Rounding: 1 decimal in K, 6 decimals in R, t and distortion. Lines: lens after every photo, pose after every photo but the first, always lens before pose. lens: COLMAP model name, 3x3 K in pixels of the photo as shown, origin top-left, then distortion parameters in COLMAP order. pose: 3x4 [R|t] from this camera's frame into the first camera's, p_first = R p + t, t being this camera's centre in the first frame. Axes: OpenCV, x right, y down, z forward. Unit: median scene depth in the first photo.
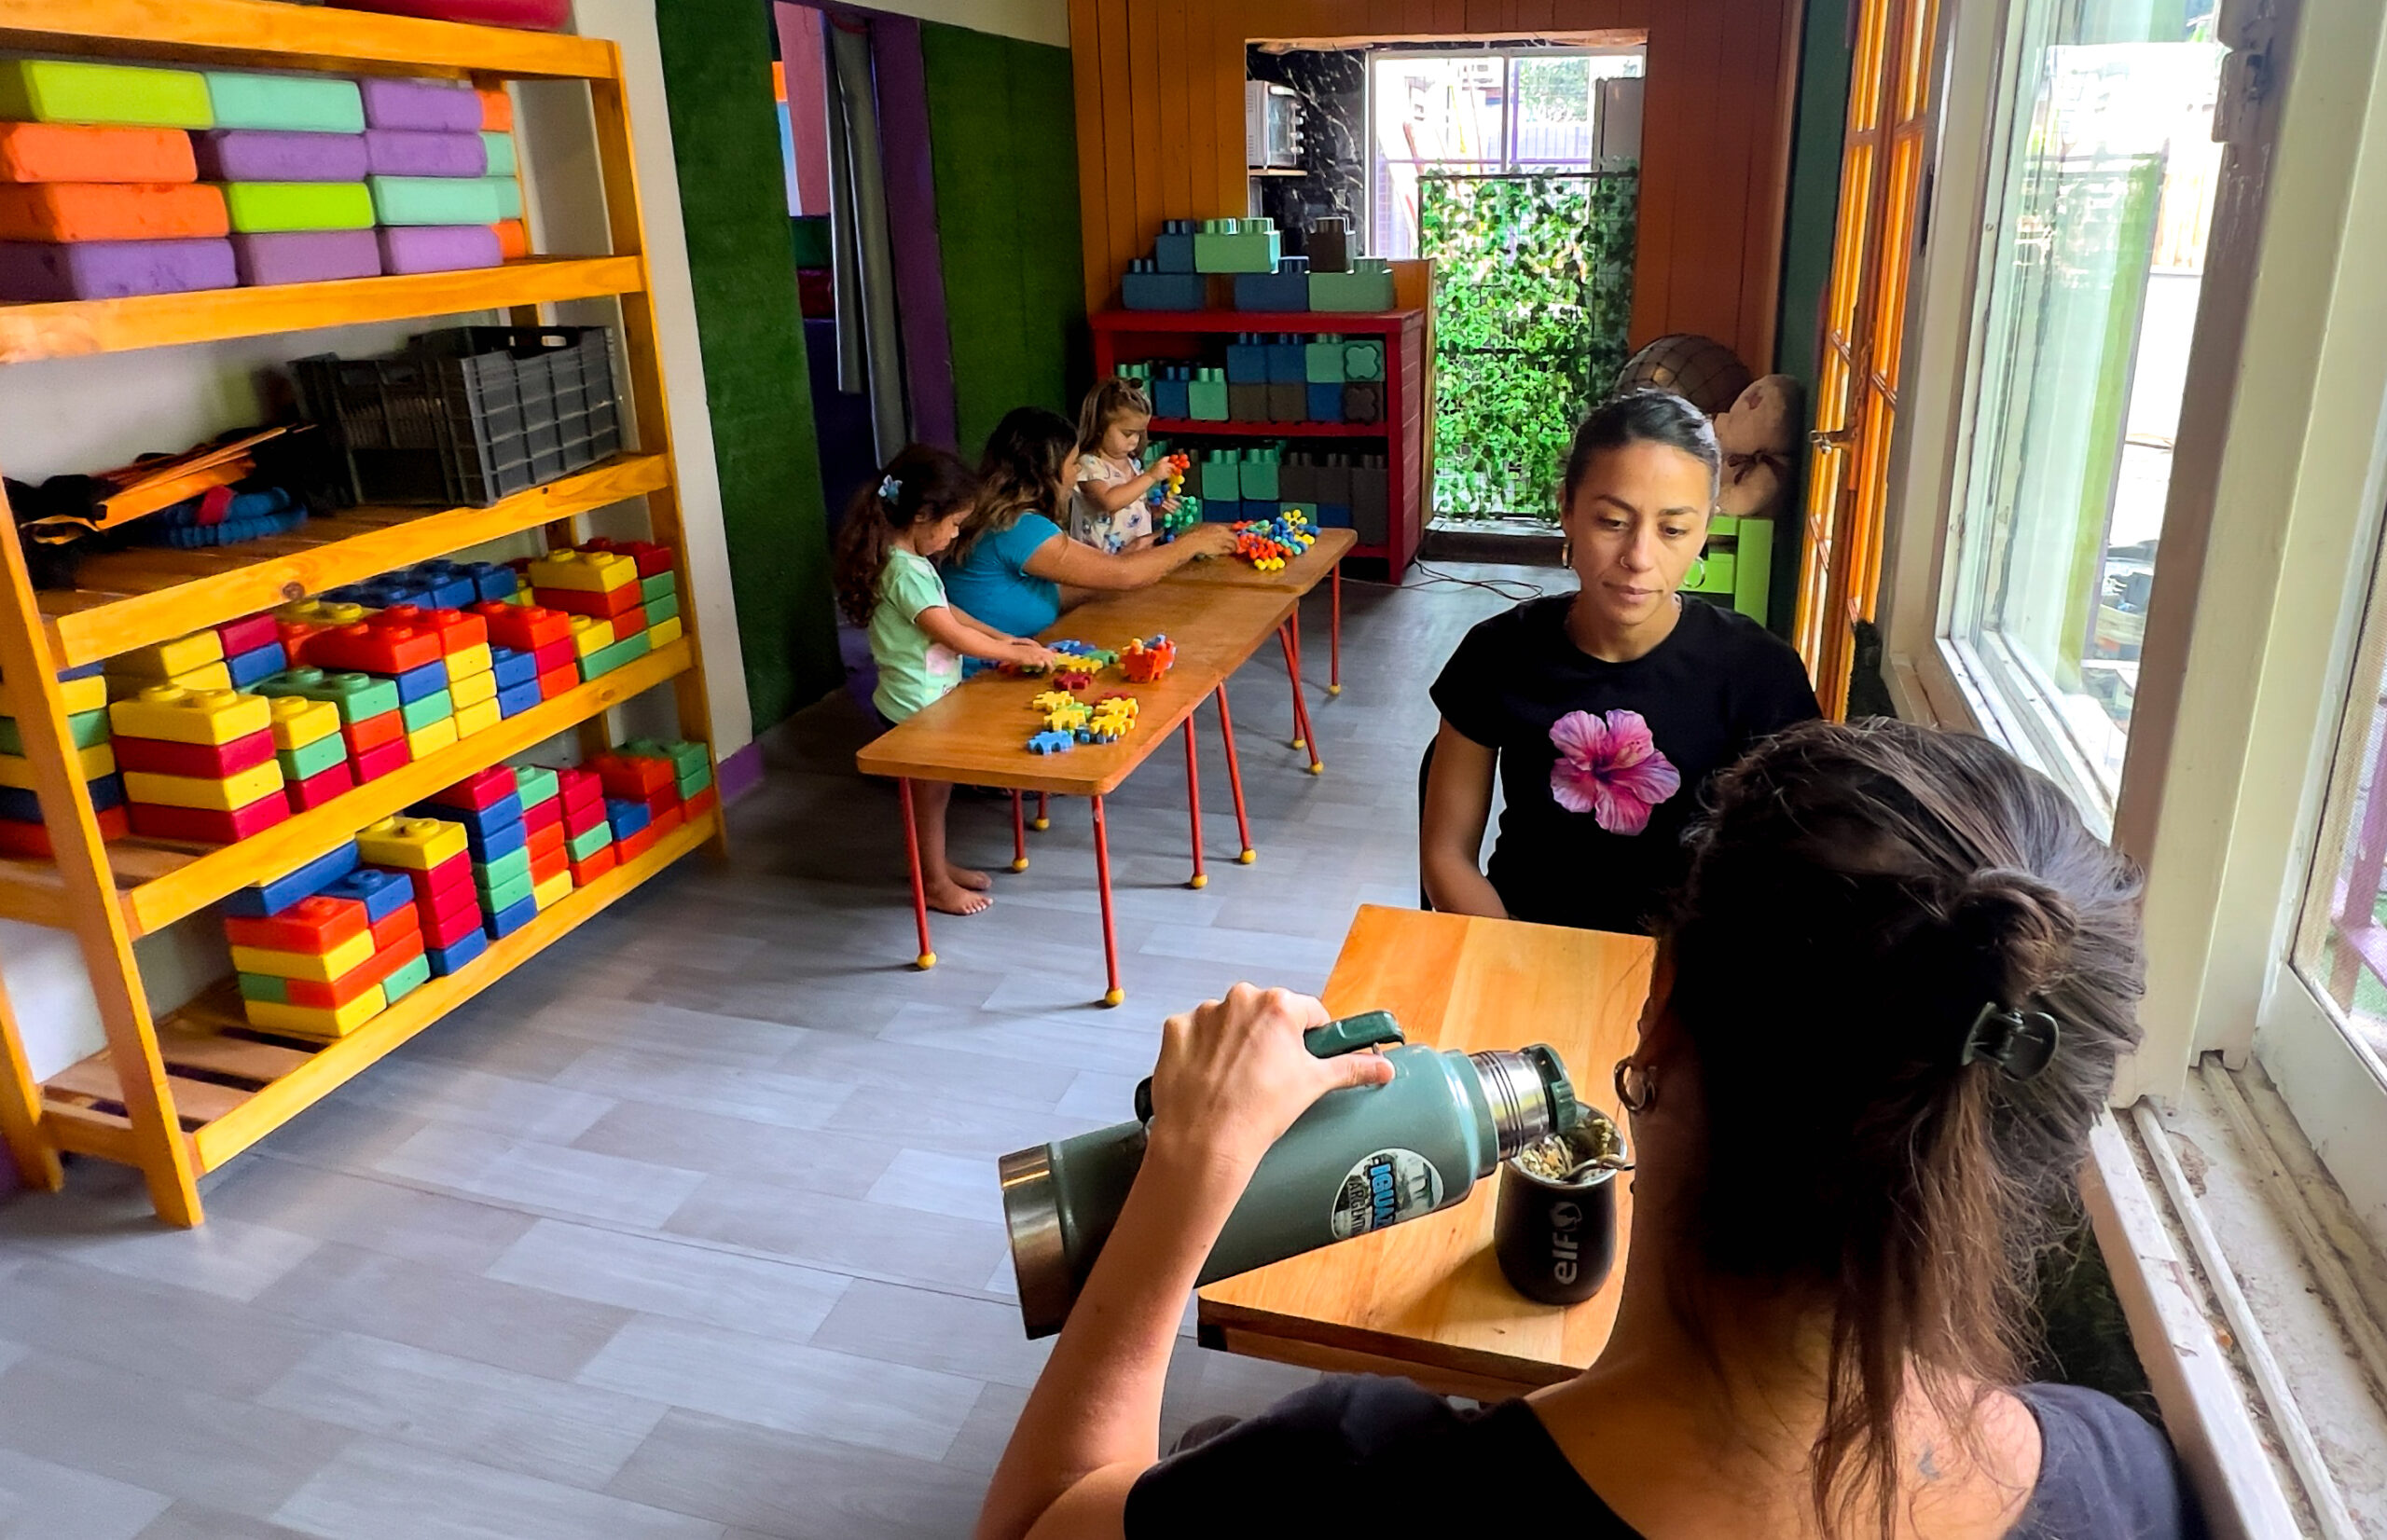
lens RADIAL K [[1409.2, 0, 1341.1], [0, 1409.2, 596.9], [0, 0, 1]] dist [-0.011456, -0.000640]
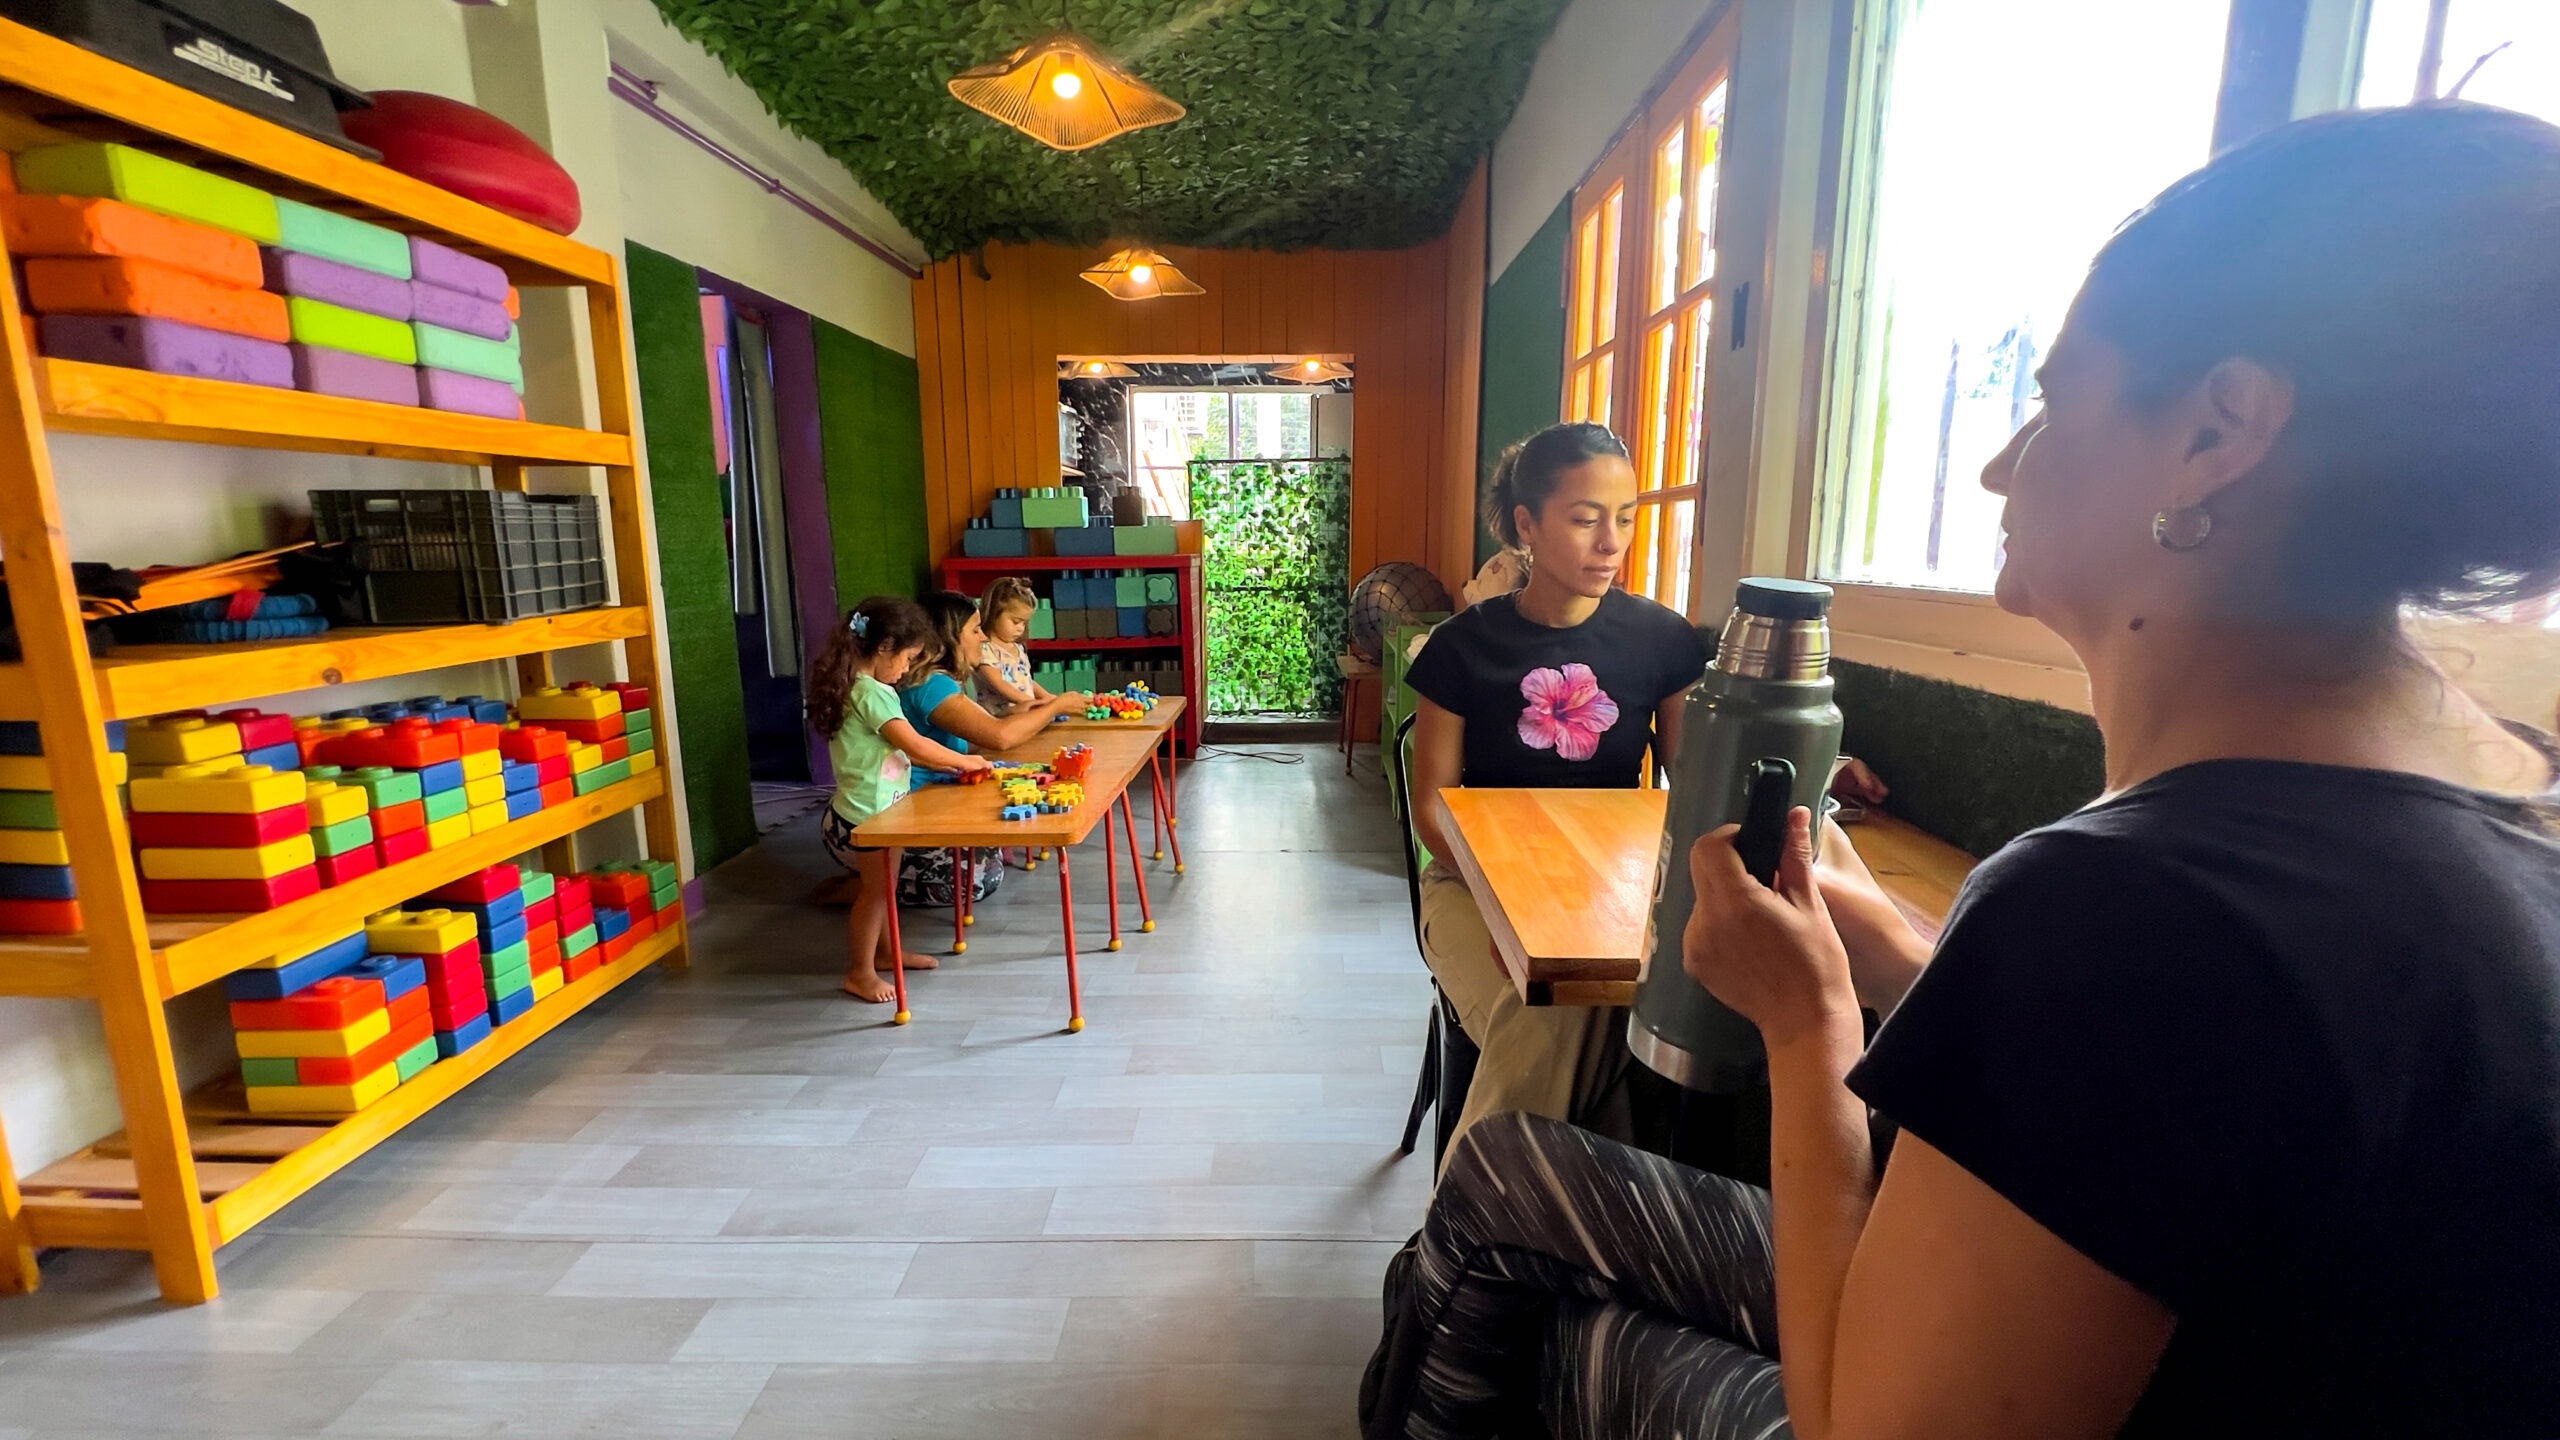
lens RADIAL K [[1053.3, 0, 1292.4], [0, 1053.3, 728.6], [0, 0, 1]] dist [-0.010806, 0.000740]
pose [[0.975036, -0.040055, 0.218402, -0.176462], [0.062661, 0.993253, -0.097583, 0.138640], [-0.213020, 0.108832, 0.970968, 0.056841]]
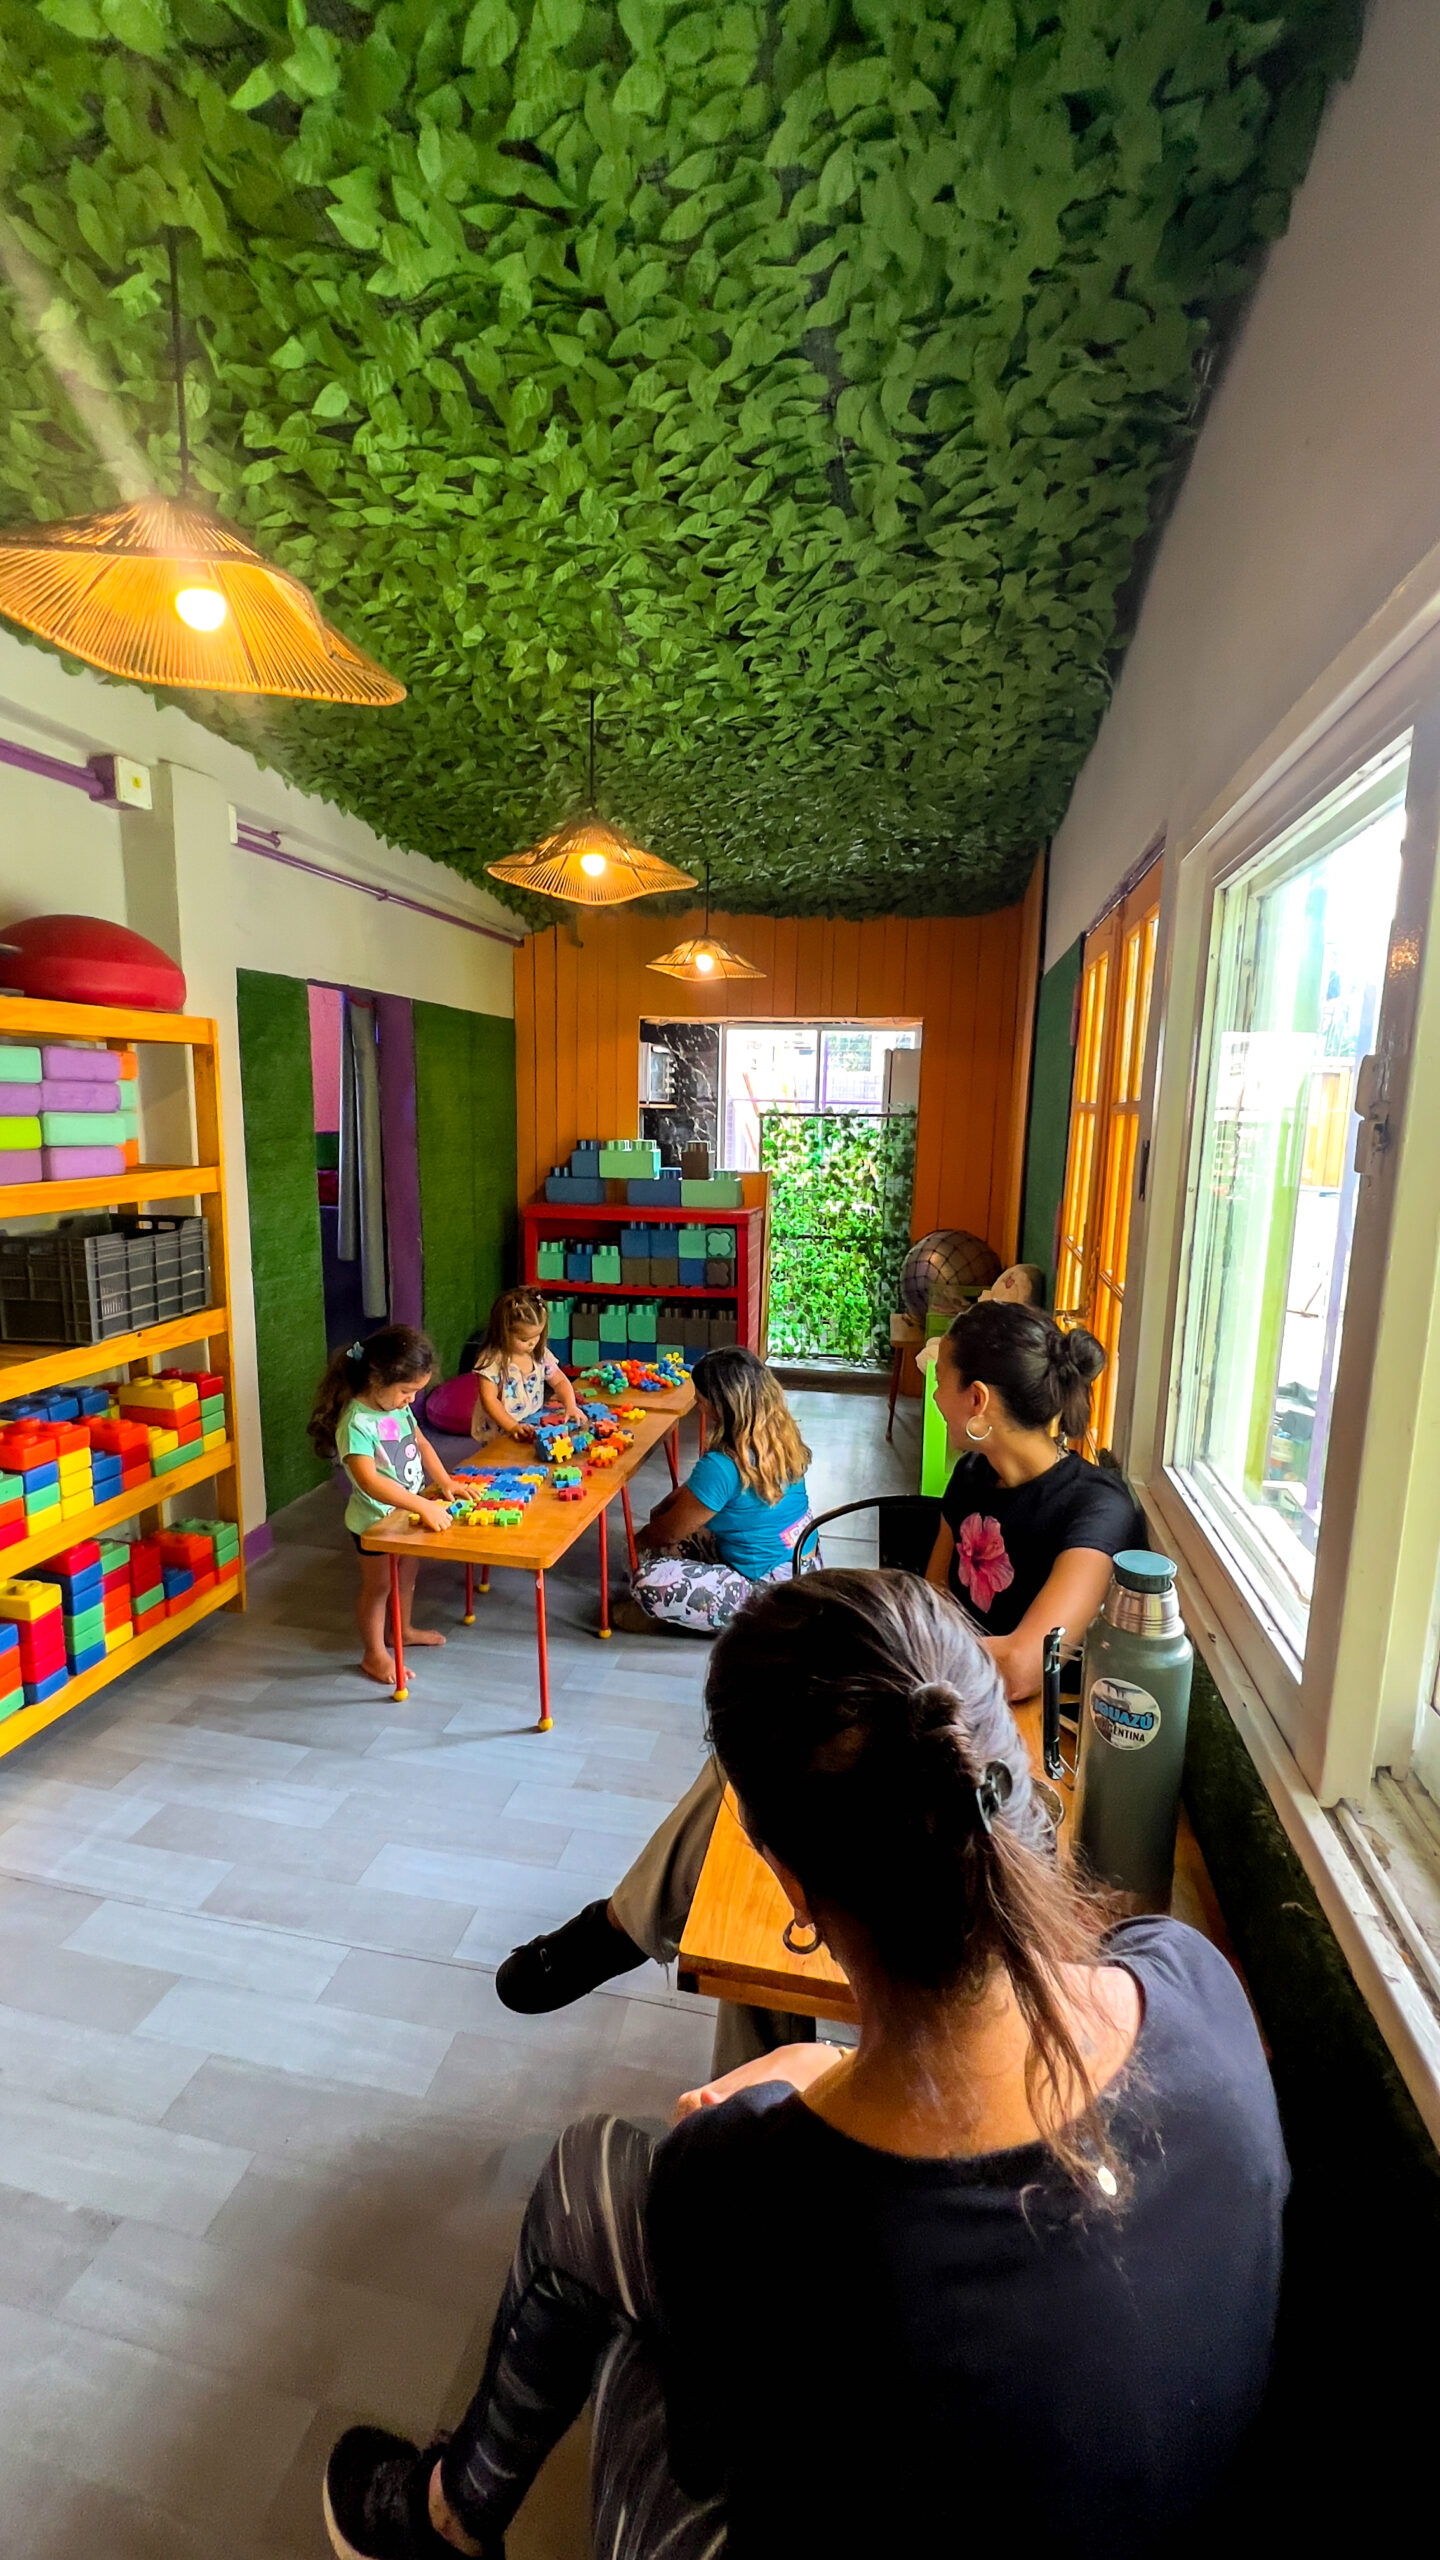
lens RADIAL K [[1053.3, 0, 715.6], [0, 1053.3, 1274.2], [0, 0, 1]] dist [-0.010806, 0.000740]
pose [[0.999418, 0.017433, 0.029331, -0.038609], [-0.013566, 0.991779, -0.127245, -0.012456], [-0.031308, 0.126773, 0.991438, -0.041864]]
